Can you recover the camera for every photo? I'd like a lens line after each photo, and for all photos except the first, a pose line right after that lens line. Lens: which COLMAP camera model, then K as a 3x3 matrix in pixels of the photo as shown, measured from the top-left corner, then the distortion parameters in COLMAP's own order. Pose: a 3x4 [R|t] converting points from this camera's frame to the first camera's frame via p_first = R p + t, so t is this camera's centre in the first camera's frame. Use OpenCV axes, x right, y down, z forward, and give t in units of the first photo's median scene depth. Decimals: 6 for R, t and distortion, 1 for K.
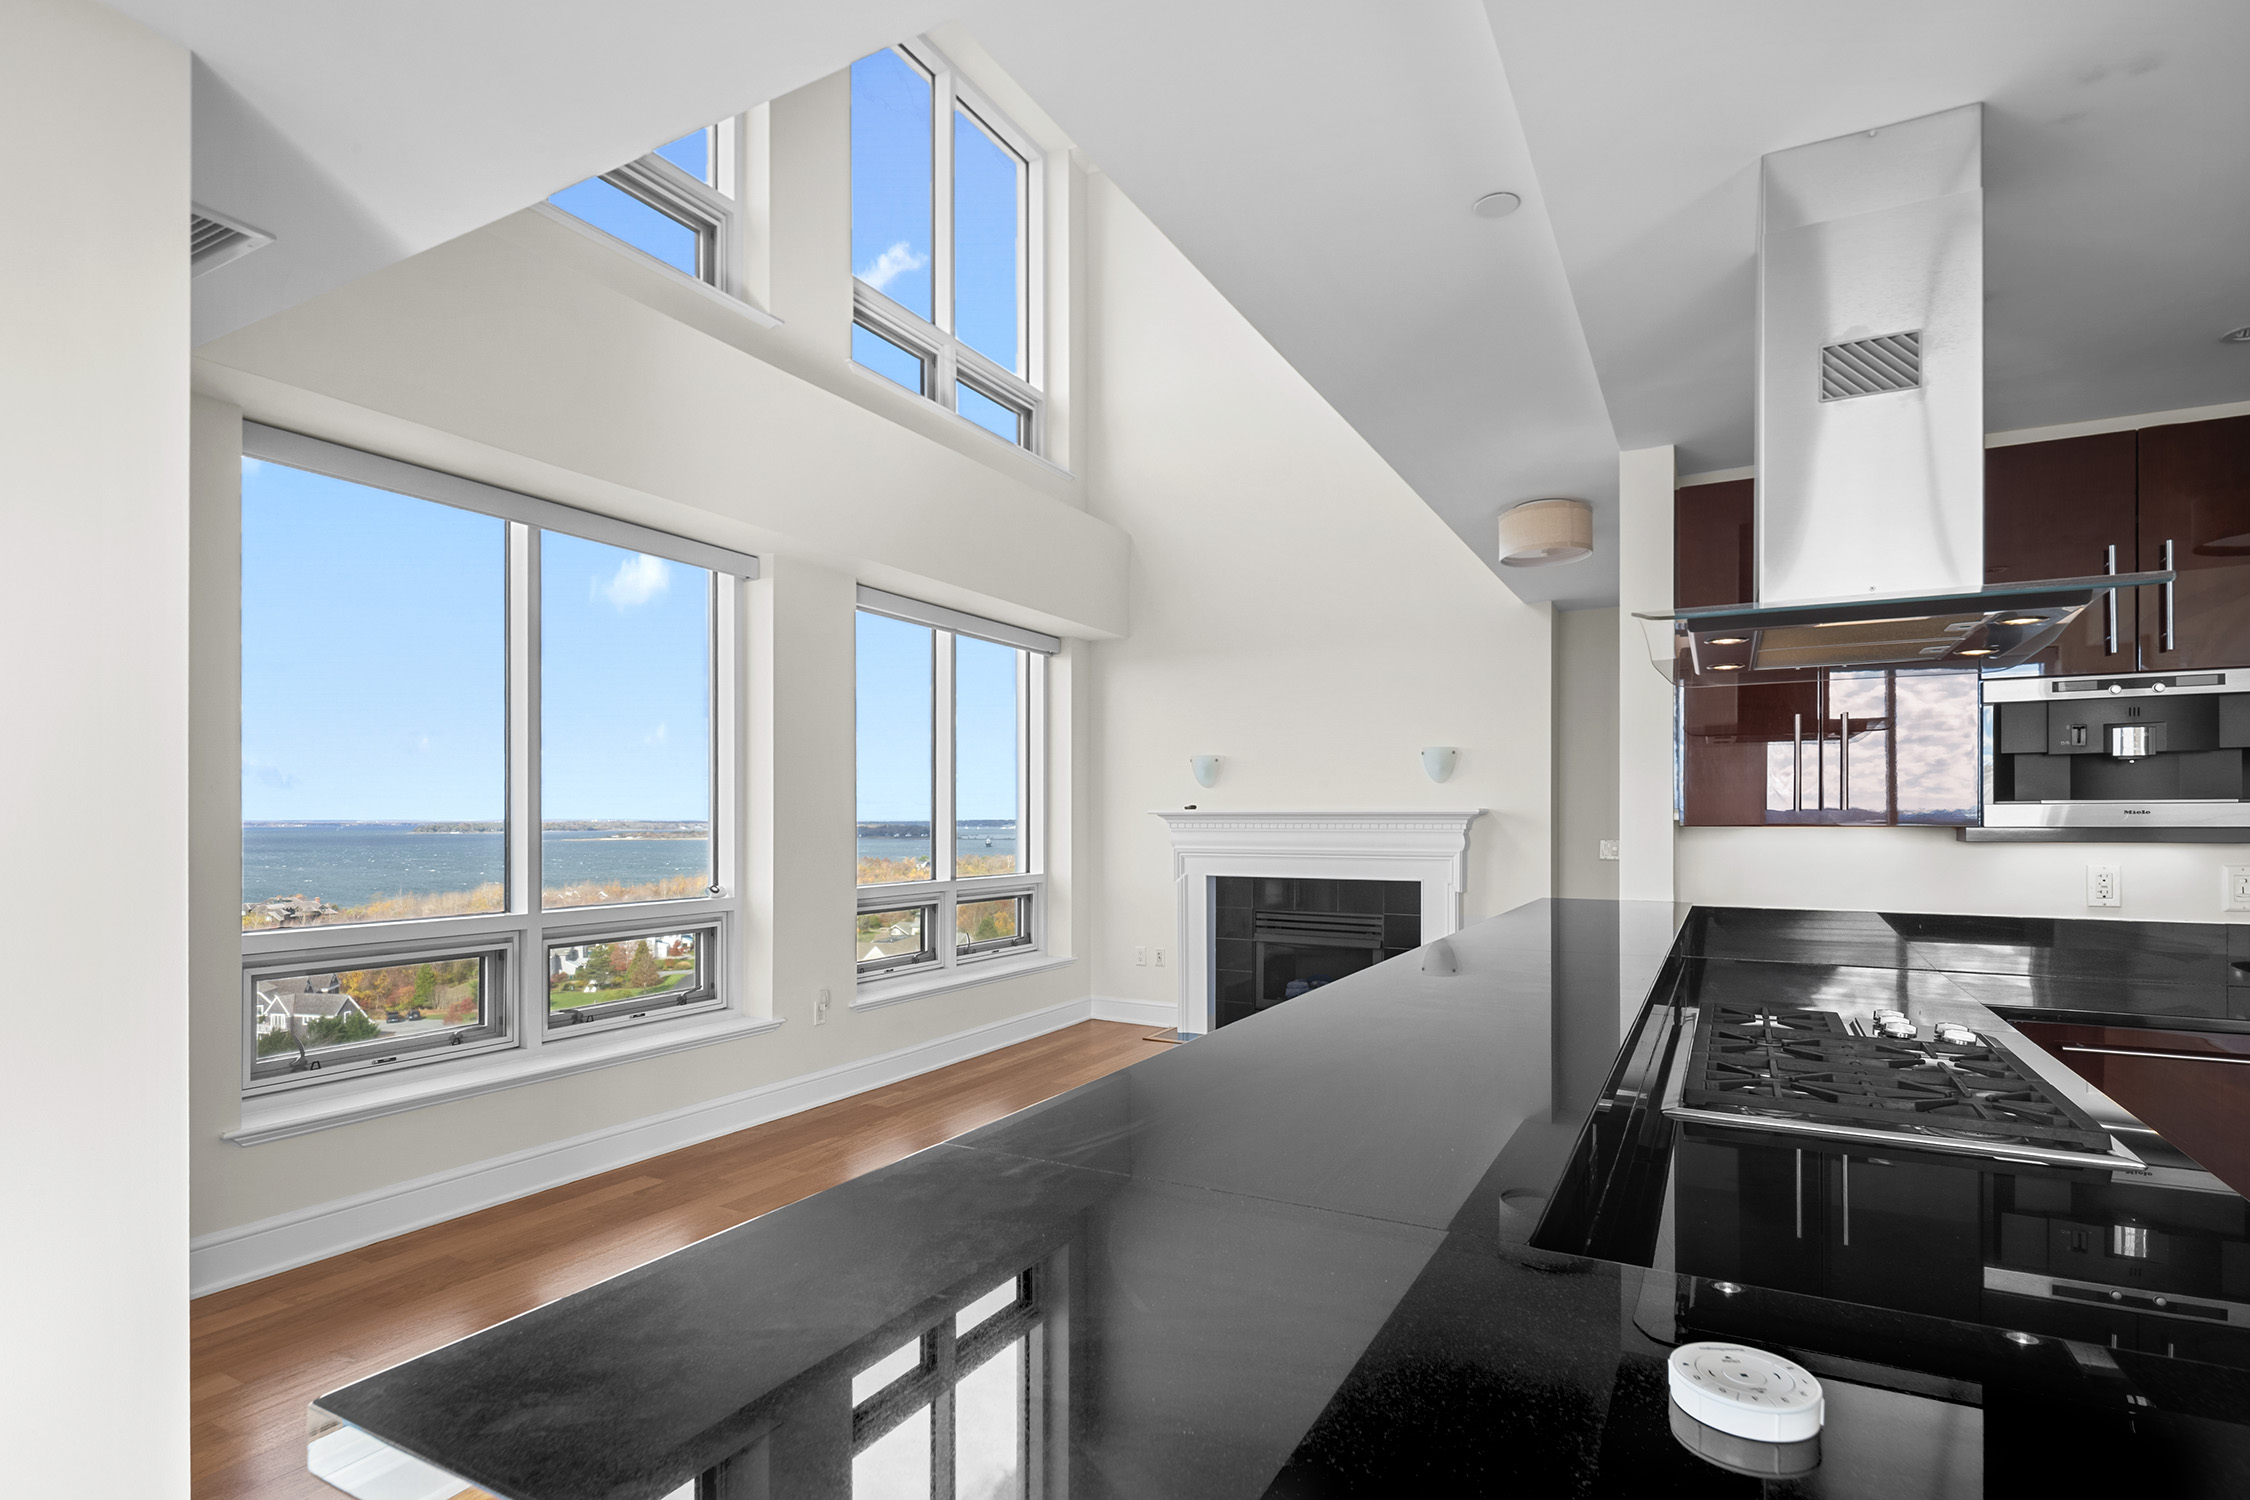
lens RADIAL K [[1120.1, 0, 1127.1], [0, 1120.1, 785.0], [0, 0, 1]] dist [0.004242, 0.000868]
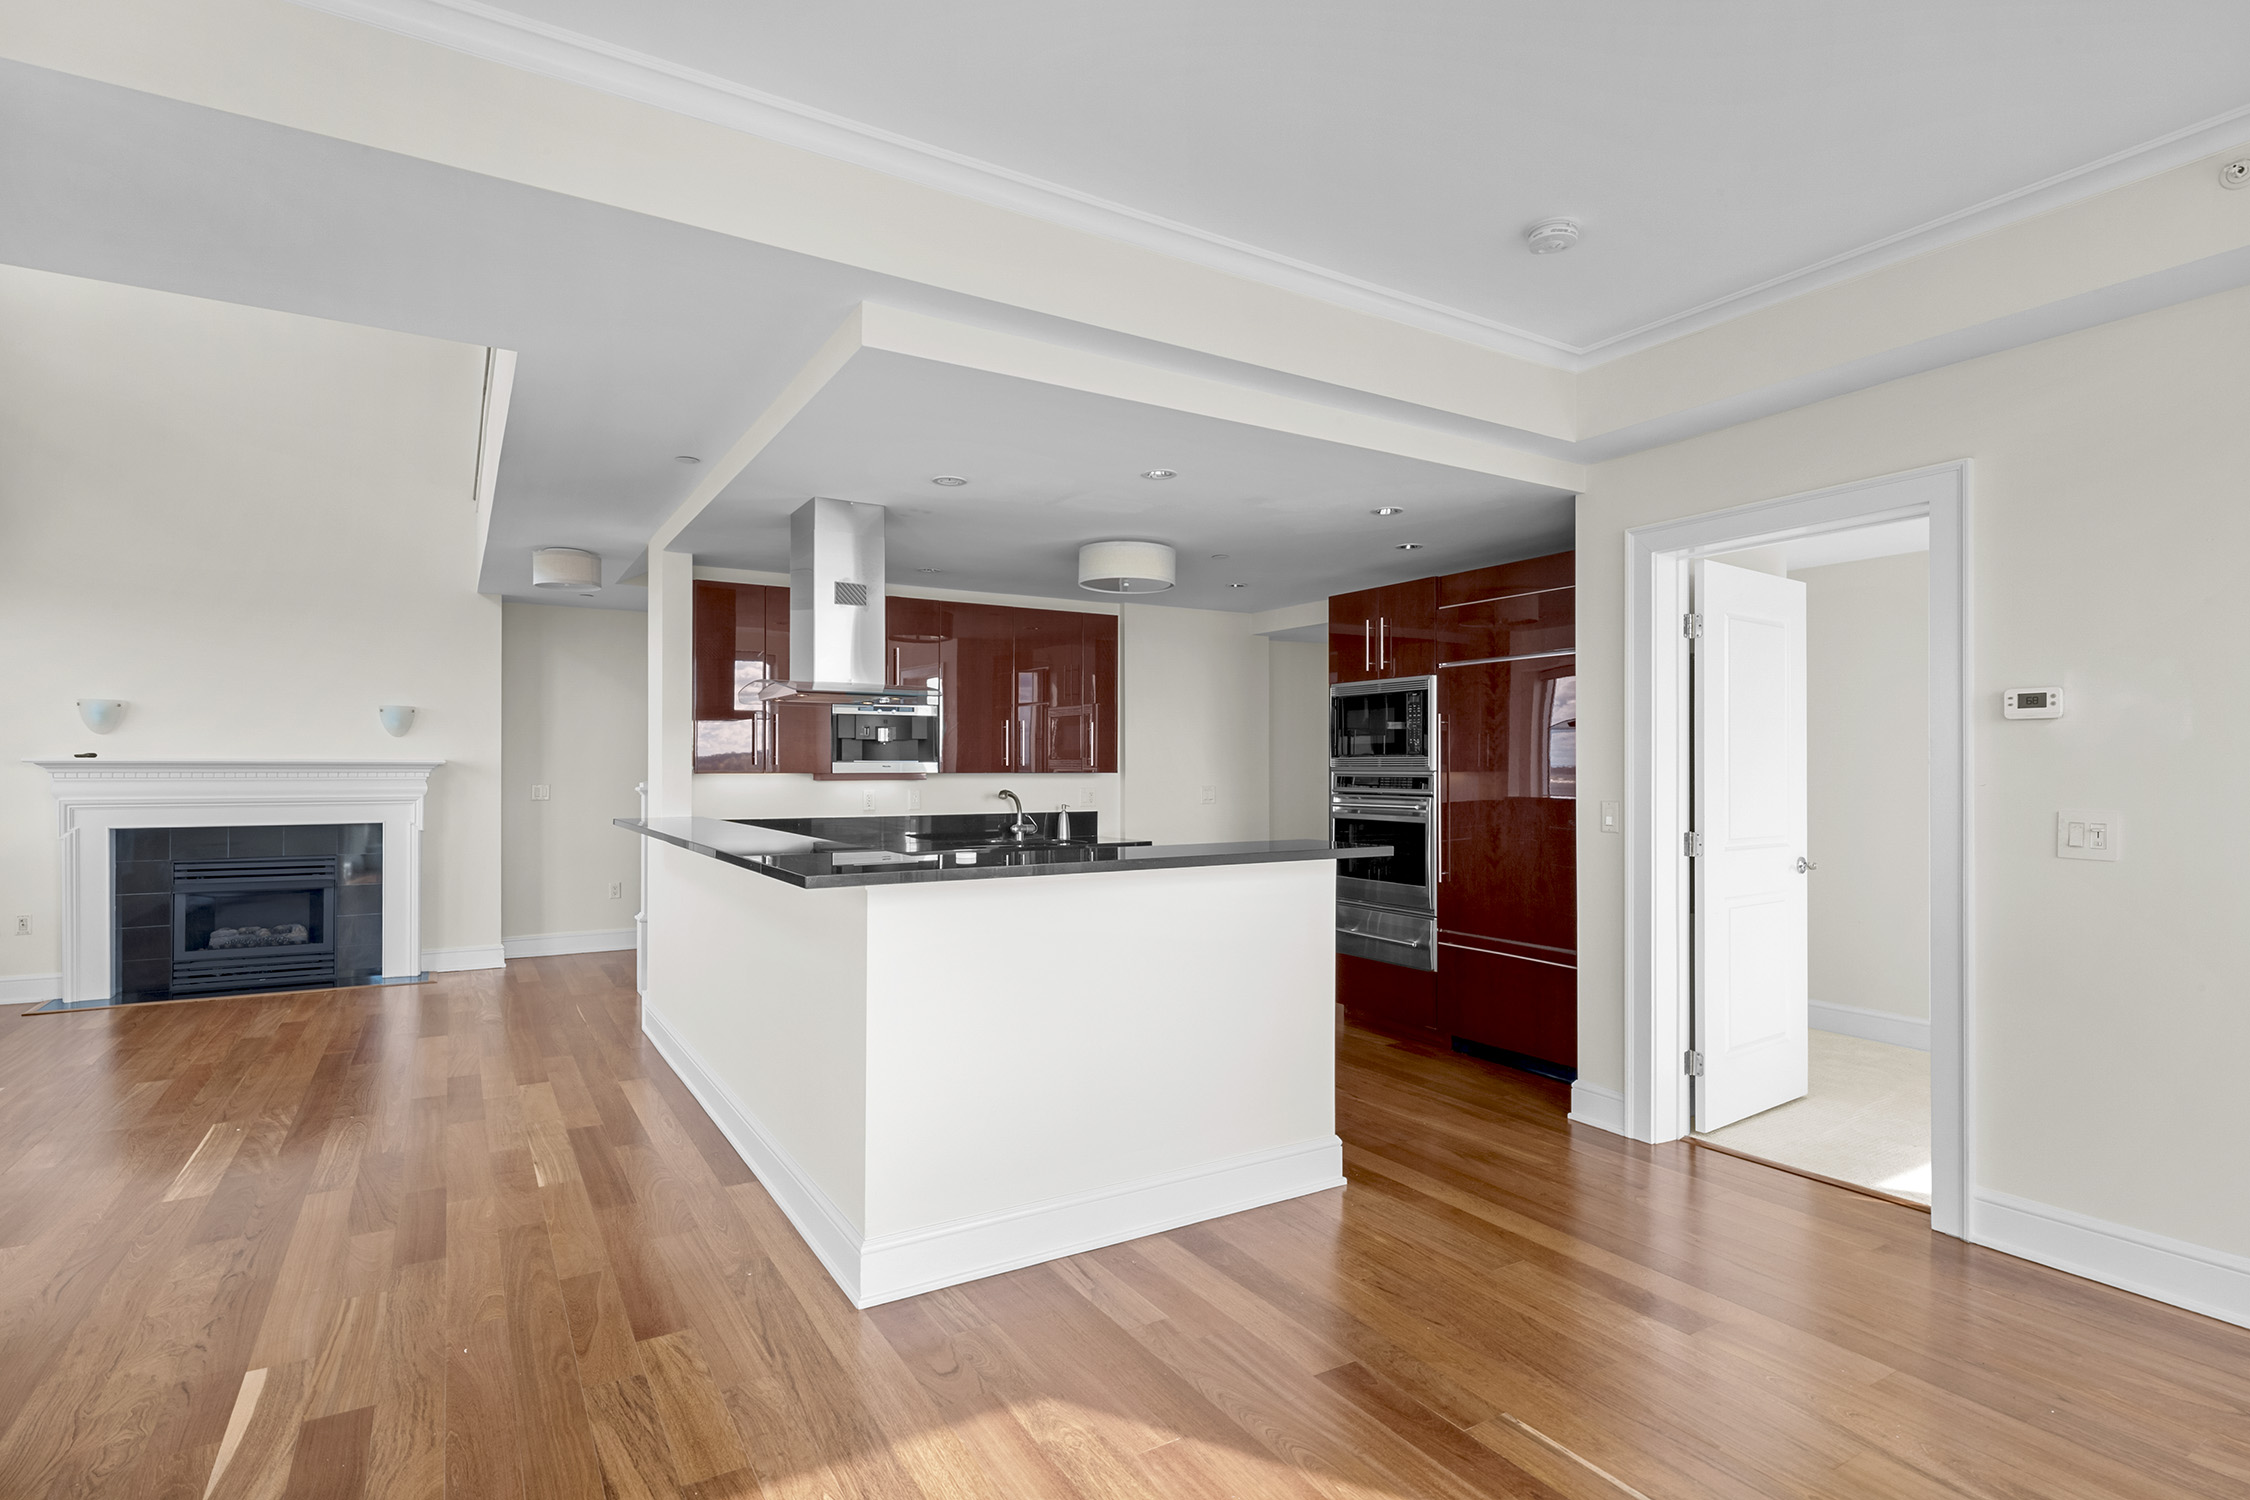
lens RADIAL K [[1100.8, 0, 1129.1], [0, 1100.8, 793.5], [0, 0, 1]] dist [0.001601, 0.001499]
pose [[0.499453, -0.021282, 0.866079, -0.411887], [-0.027896, 0.998785, 0.040630, -0.013490], [-0.865892, -0.044453, 0.498253, -0.279257]]
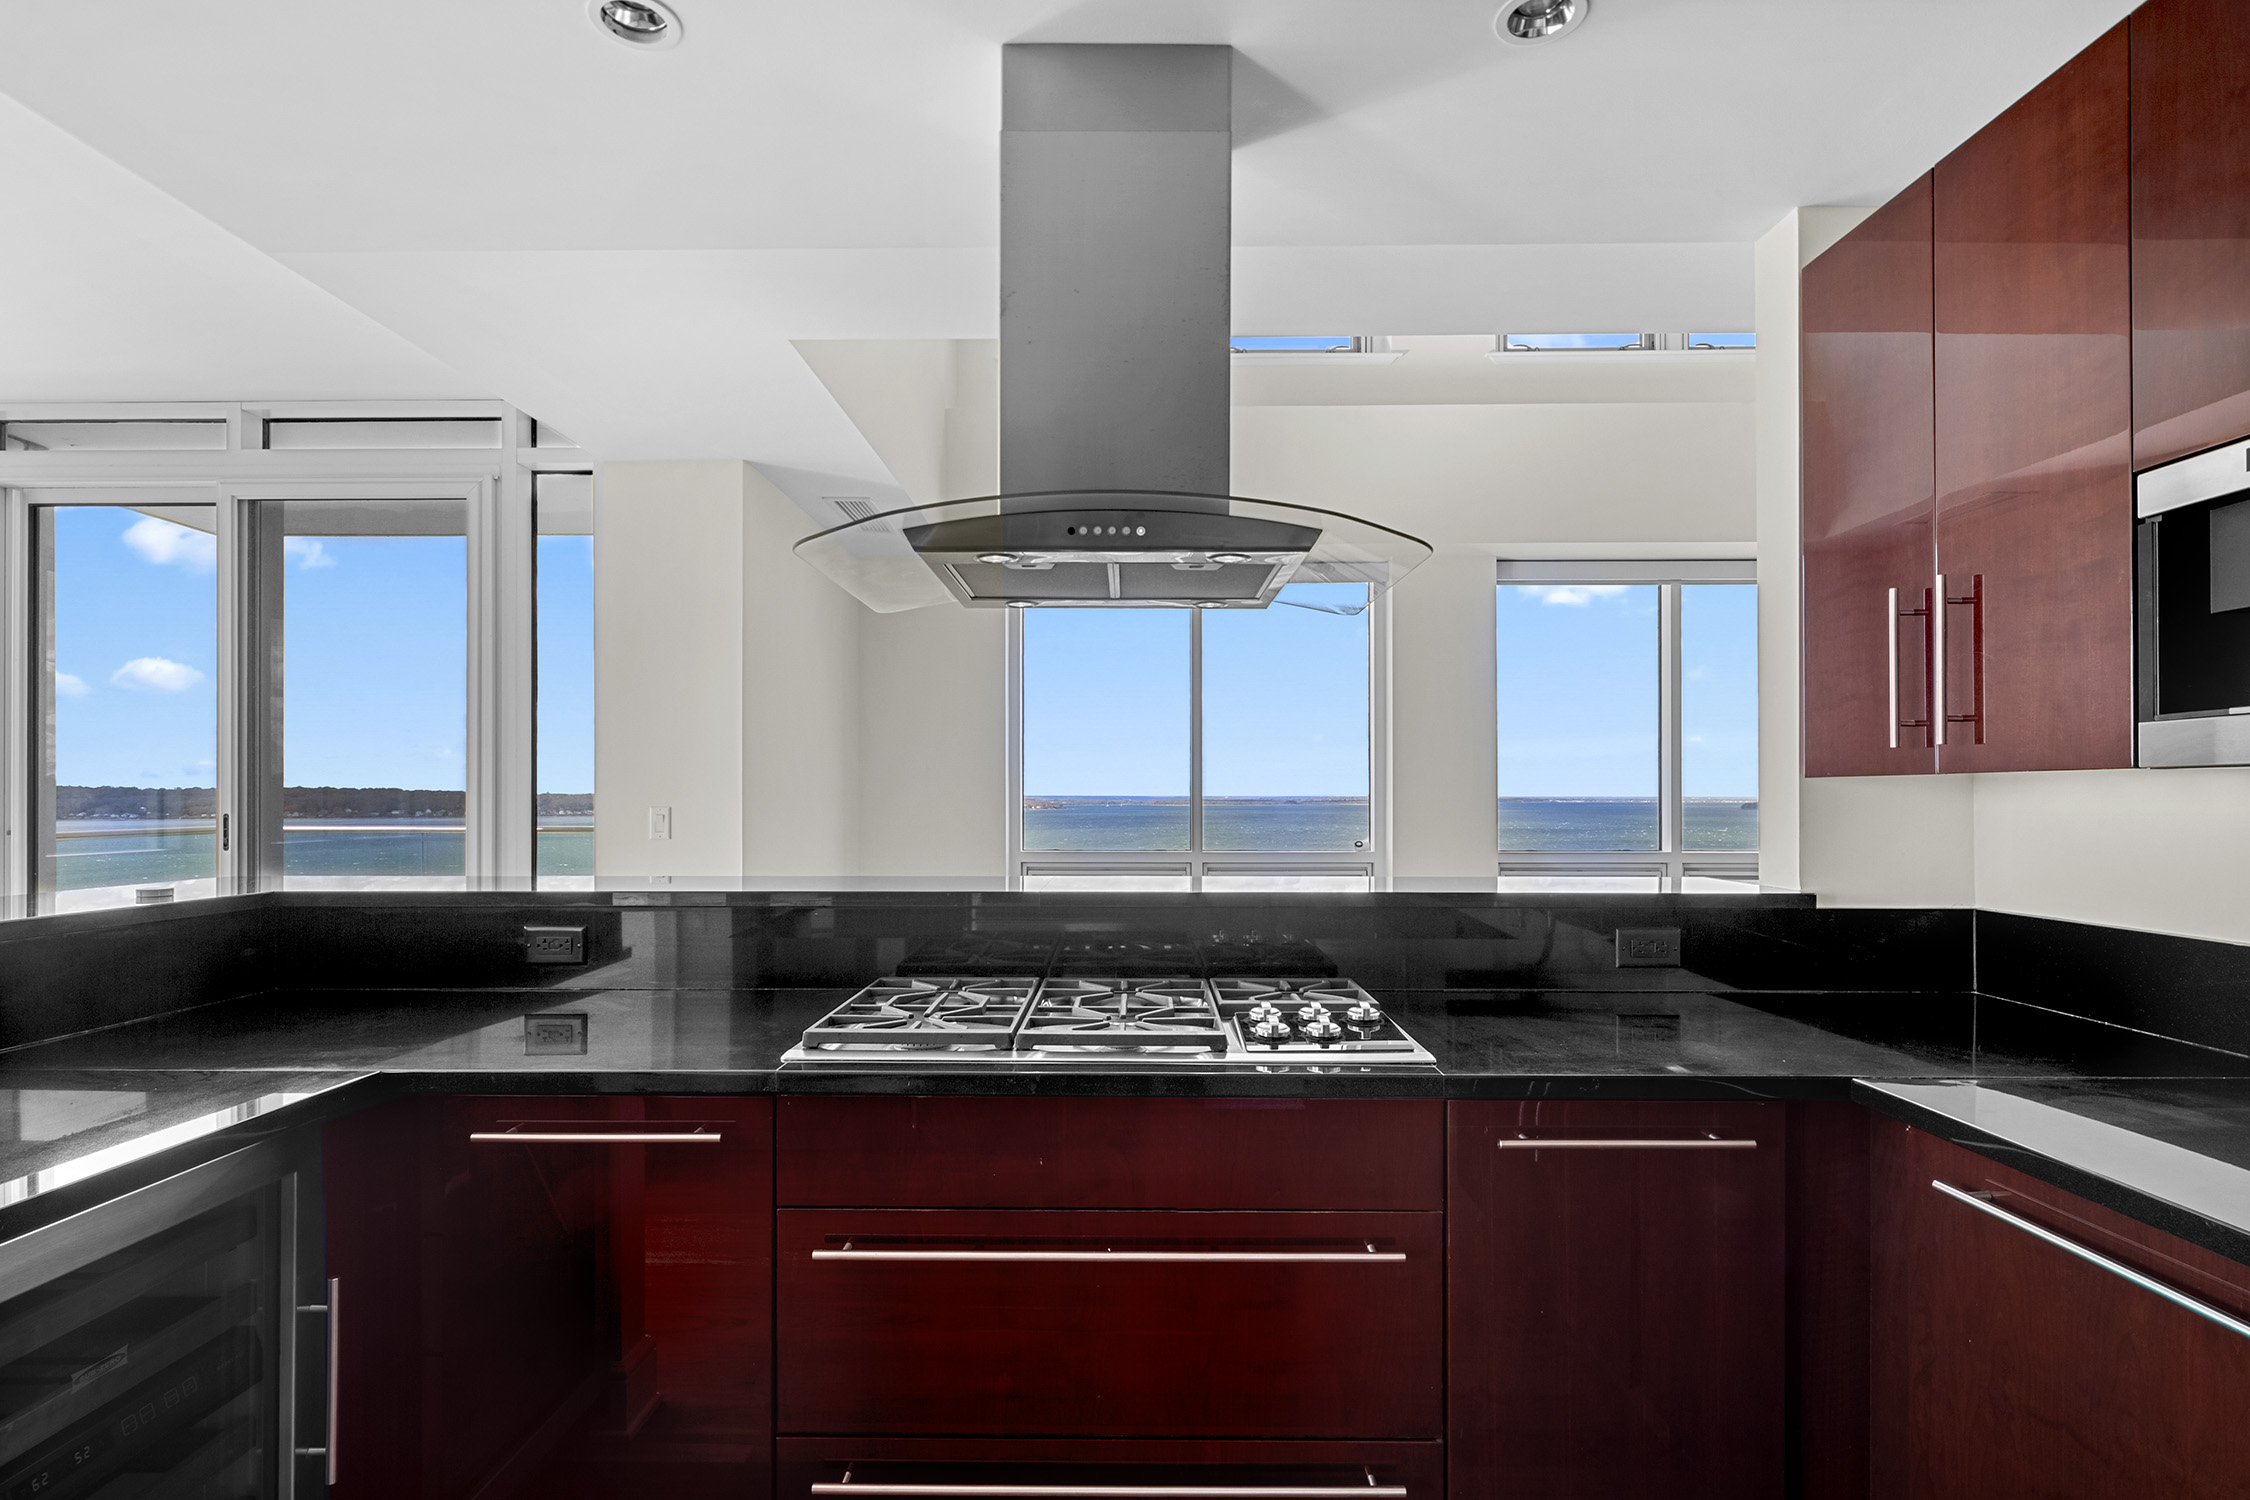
lens RADIAL K [[1091.1, 0, 1092.9], [0, 1091.1, 795.4], [0, 0, 1]] dist [0.003938, -0.000089]
pose [[0.462782, 0.000150, -0.886472, 0.551527], [0.028812, 0.999469, 0.015210, 0.016069], [0.886004, -0.032580, 0.462532, 0.202231]]
